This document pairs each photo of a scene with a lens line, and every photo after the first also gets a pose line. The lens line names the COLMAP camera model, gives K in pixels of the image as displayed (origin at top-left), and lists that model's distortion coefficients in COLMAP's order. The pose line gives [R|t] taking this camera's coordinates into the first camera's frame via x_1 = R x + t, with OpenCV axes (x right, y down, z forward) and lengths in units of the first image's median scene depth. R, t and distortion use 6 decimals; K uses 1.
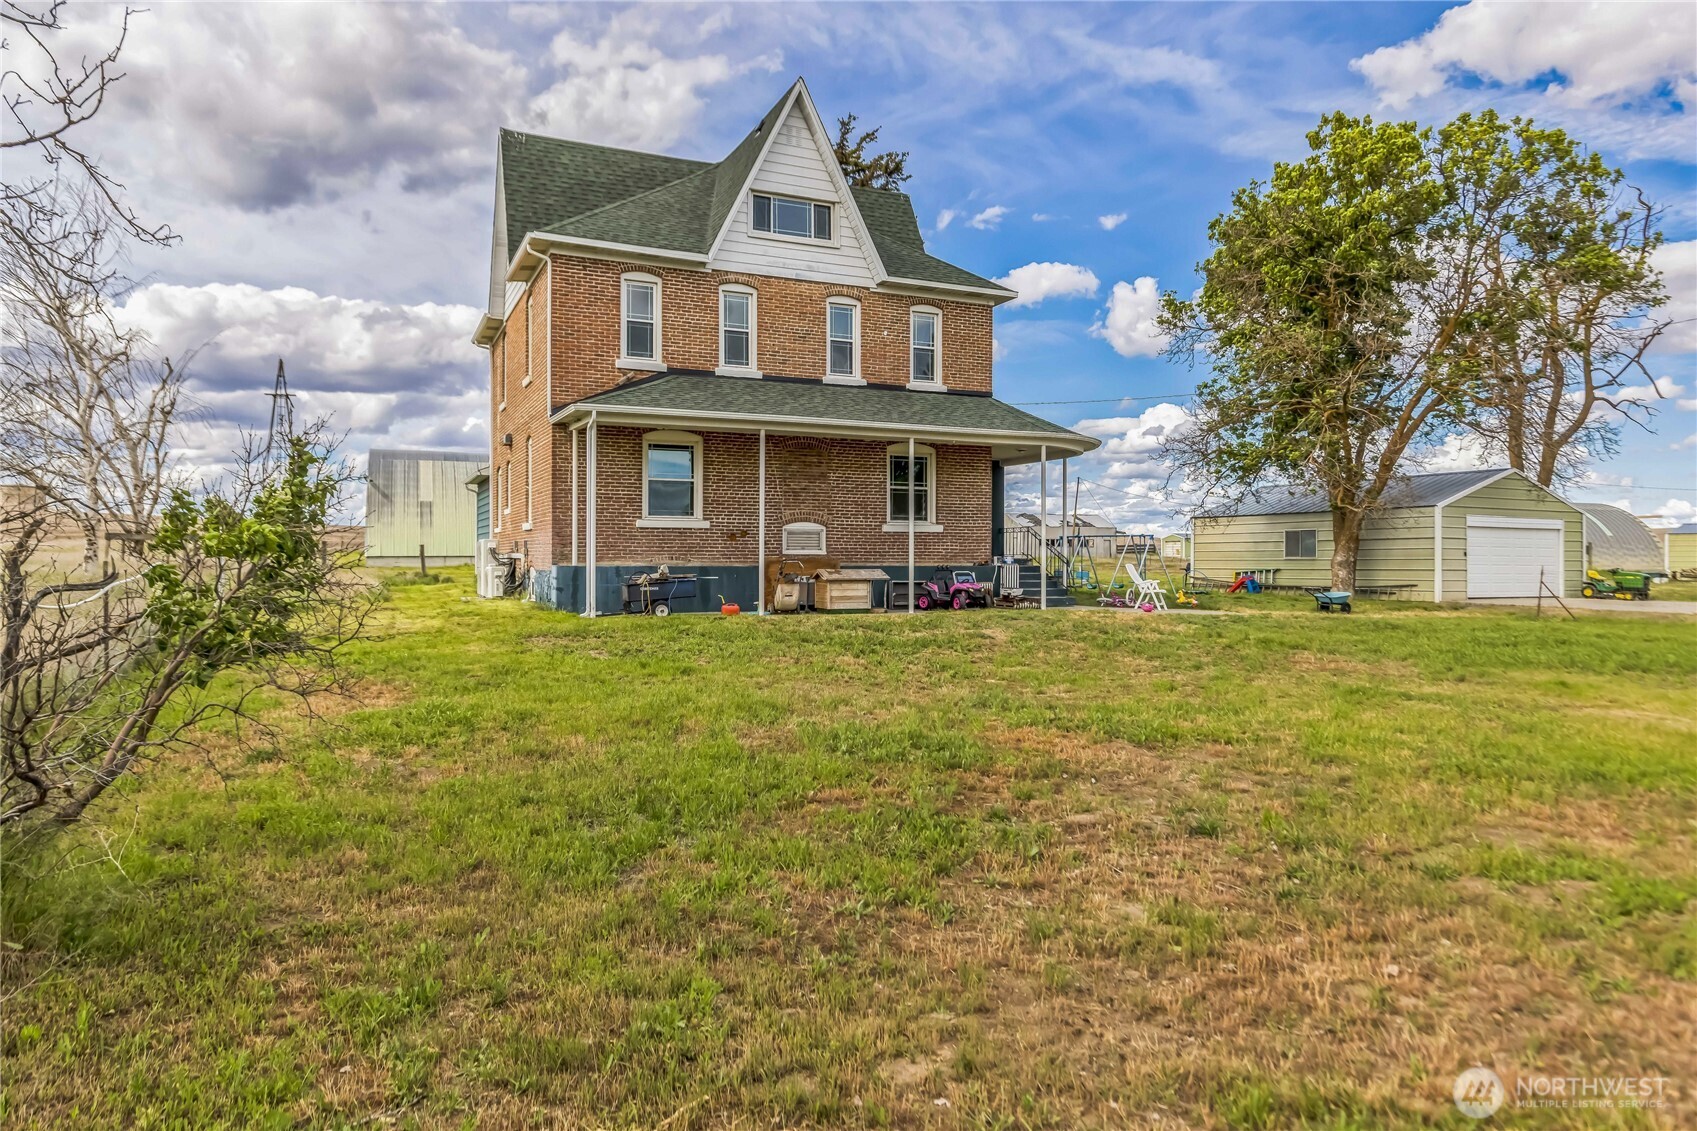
lens RADIAL K [[1071.8, 0, 848.4], [0, 1071.8, 562.1], [0, 0, 1]] dist [0.000299, 0.000013]
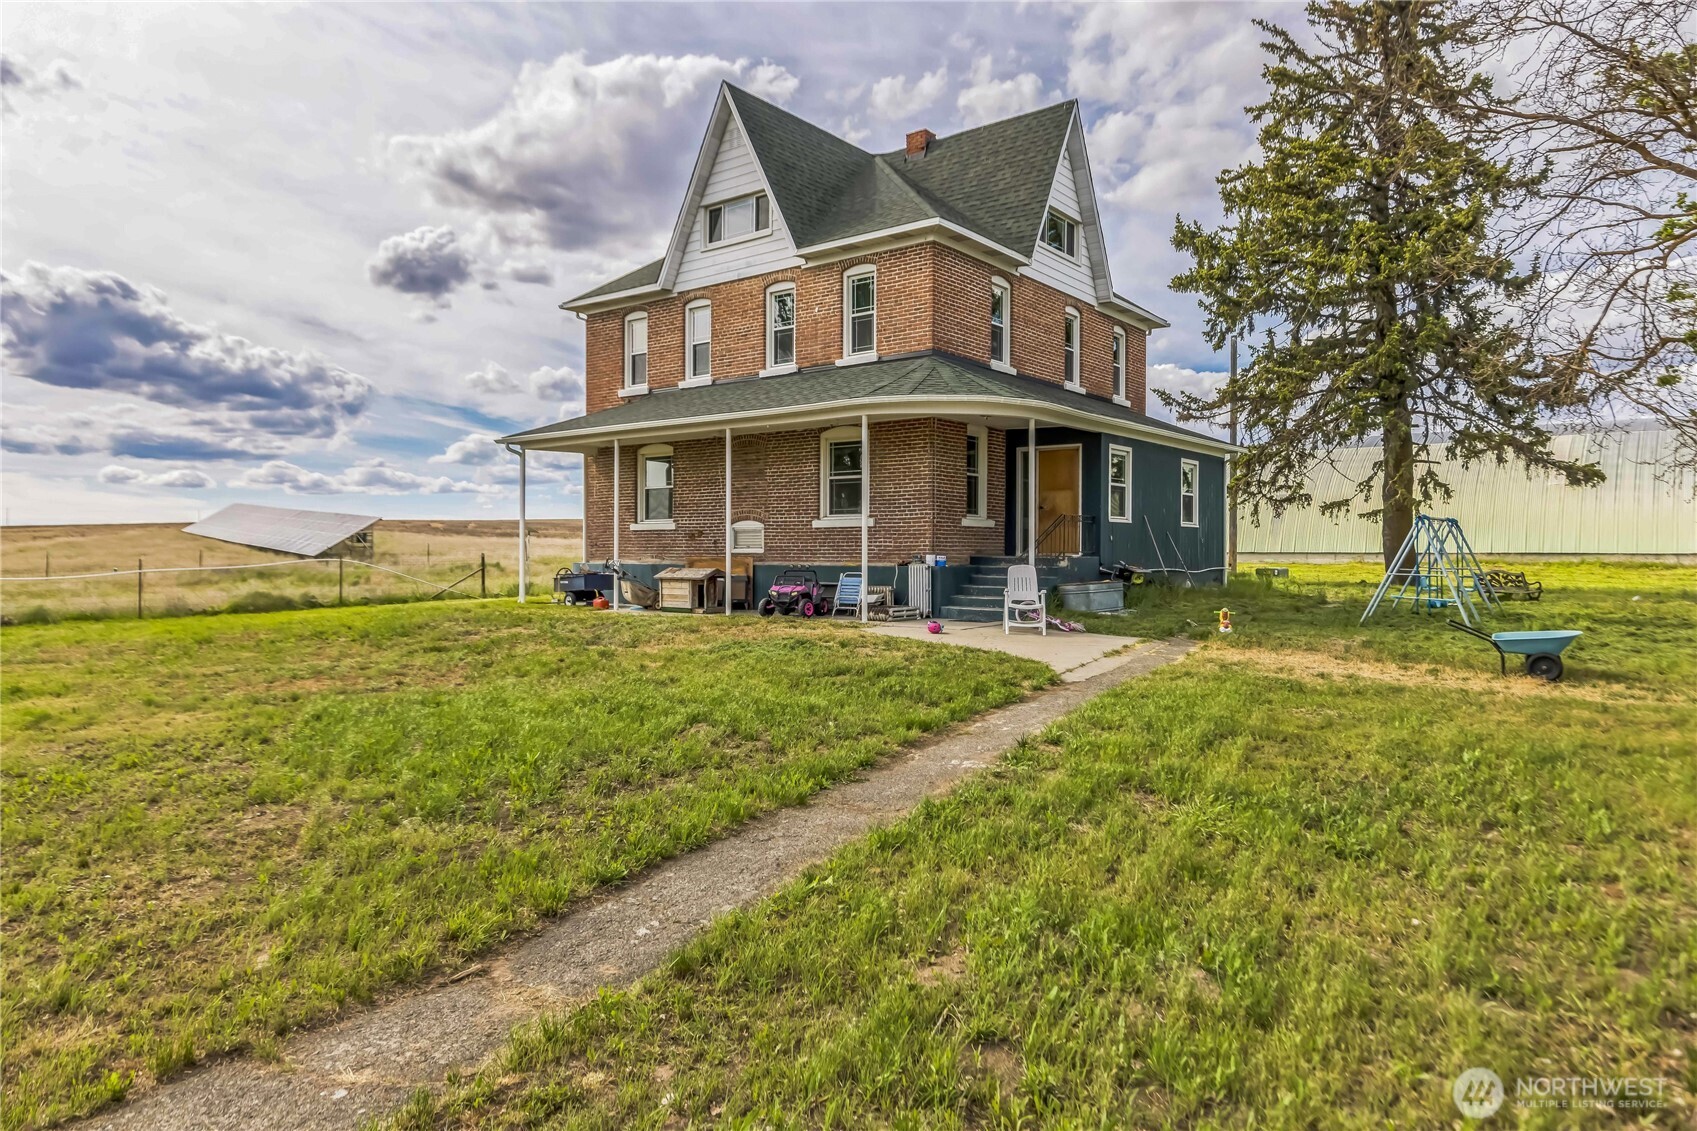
lens RADIAL K [[1071.8, 0, 848.5], [0, 1071.8, 564.1], [0, 0, 1]] dist [0.000299, 0.000013]
pose [[0.462589, 0.006559, -0.886548, 0.883422], [-0.003120, 0.999978, 0.005770, -0.002955], [0.886567, 0.000097, 0.462600, 0.620856]]
